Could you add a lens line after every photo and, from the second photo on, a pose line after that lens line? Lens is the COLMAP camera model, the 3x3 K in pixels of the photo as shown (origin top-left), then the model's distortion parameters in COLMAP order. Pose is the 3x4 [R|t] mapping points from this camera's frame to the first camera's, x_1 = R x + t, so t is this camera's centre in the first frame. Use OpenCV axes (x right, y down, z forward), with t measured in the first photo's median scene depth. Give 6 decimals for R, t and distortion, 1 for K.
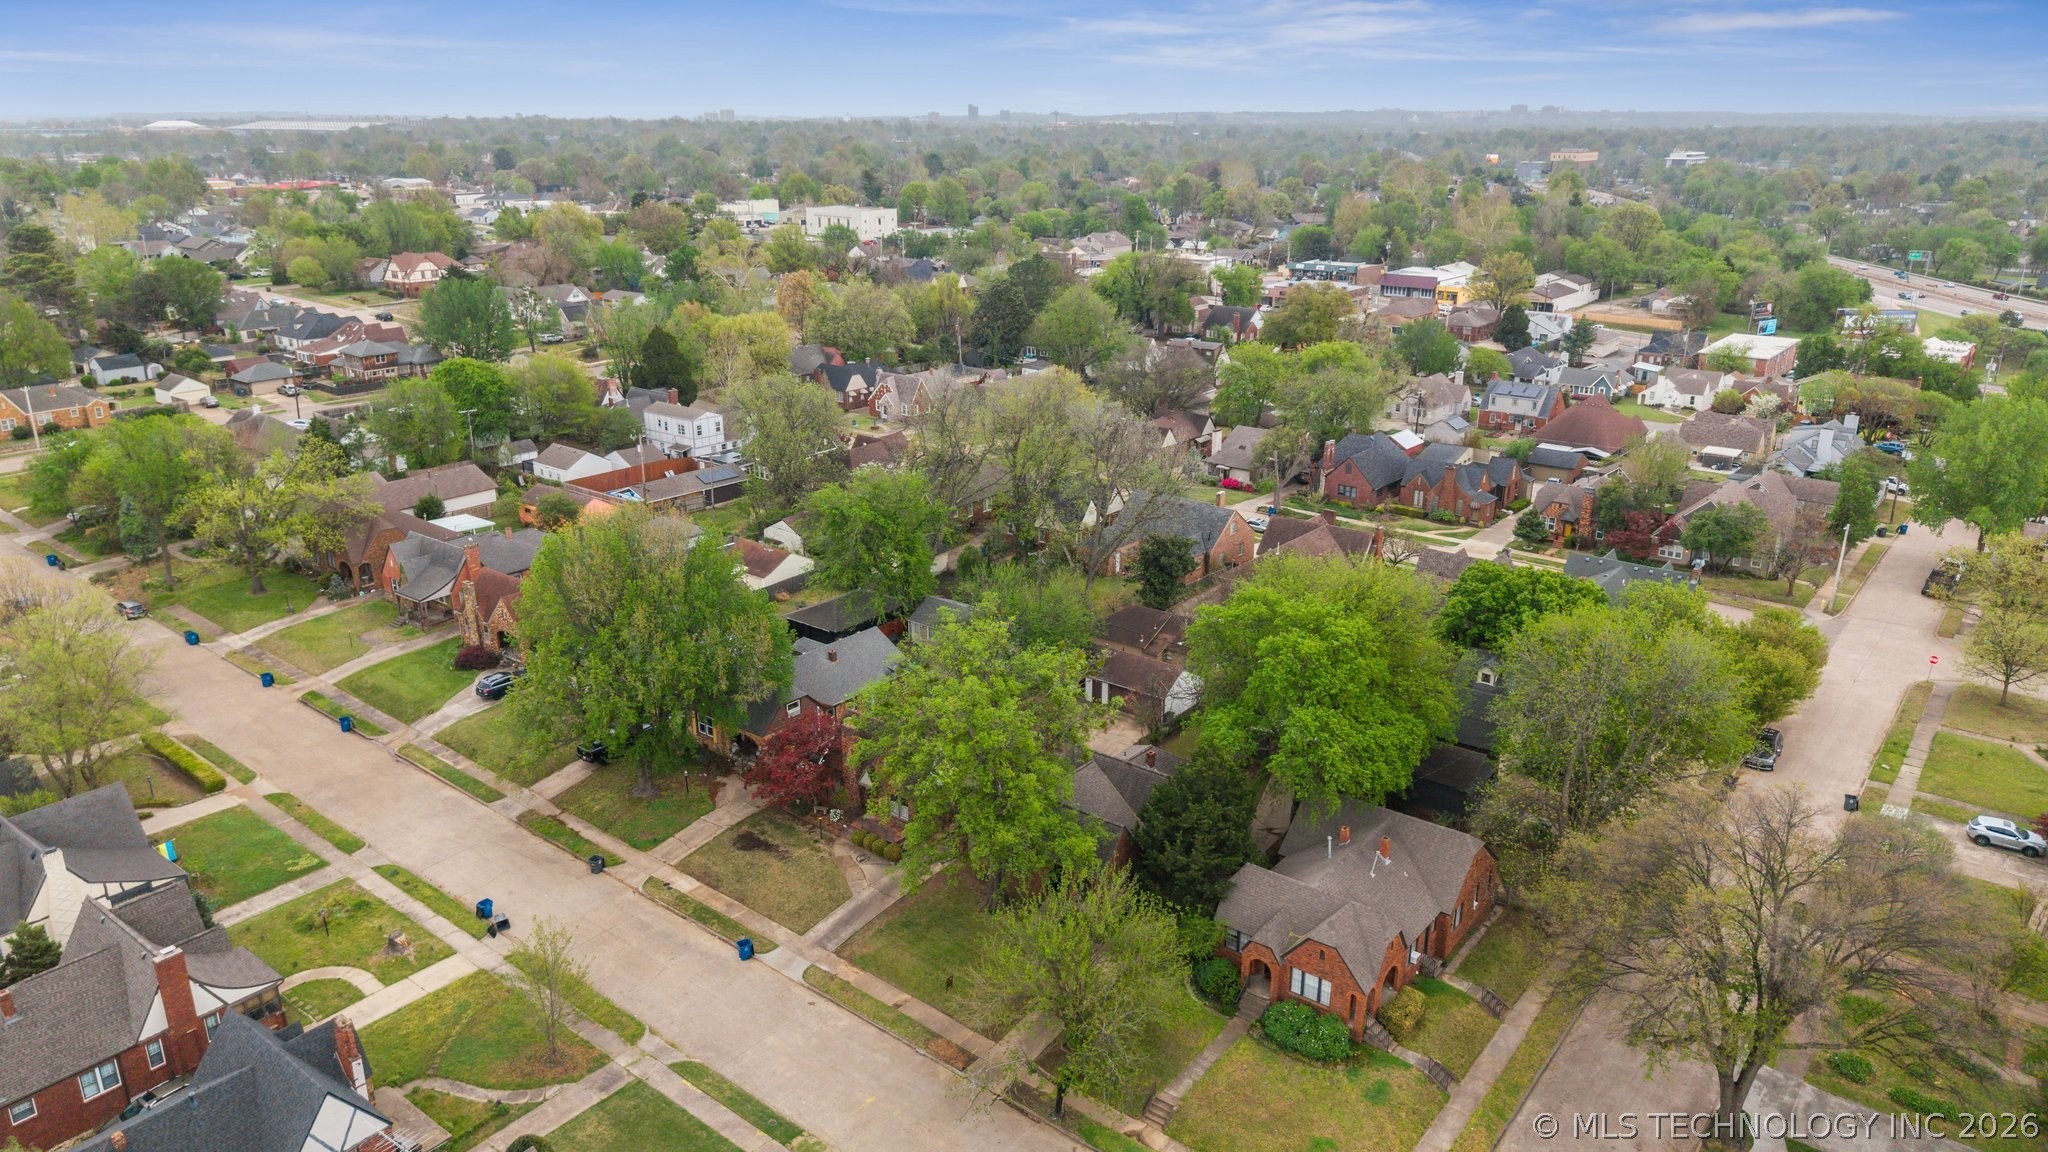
lens RADIAL K [[1390.4, 0, 1023.5], [0, 1390.4, 574.4], [0, 0, 1]] dist [0.006126, -0.012807]
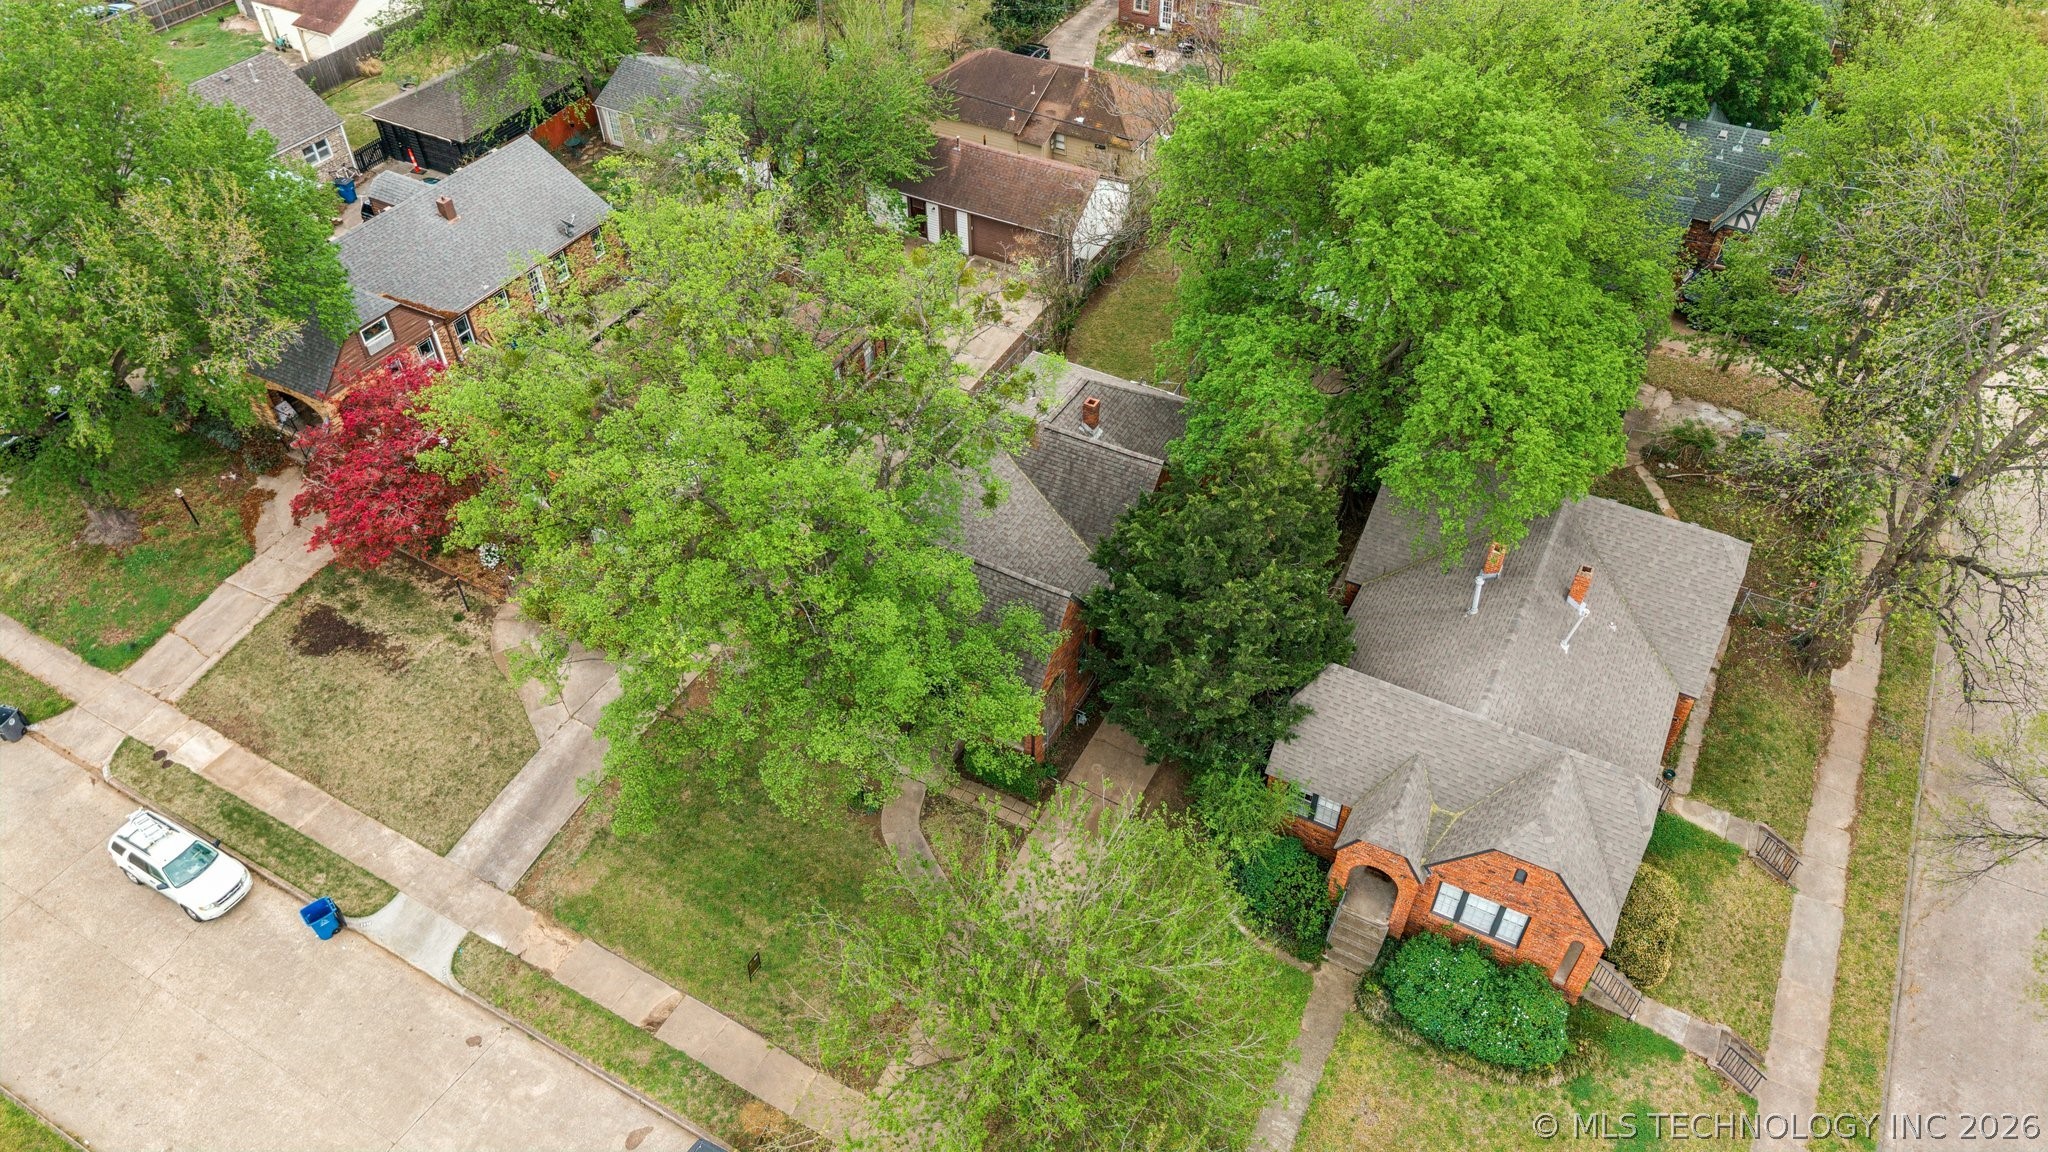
lens RADIAL K [[1390.4, 0, 1027.5], [0, 1390.4, 574.8], [0, 0, 1]] dist [0.006126, -0.012807]
pose [[0.985579, -0.118585, 0.120712, -0.000712], [0.057453, 0.905493, 0.420453, -0.031665], [-0.159163, -0.407455, 0.899248, 0.562543]]
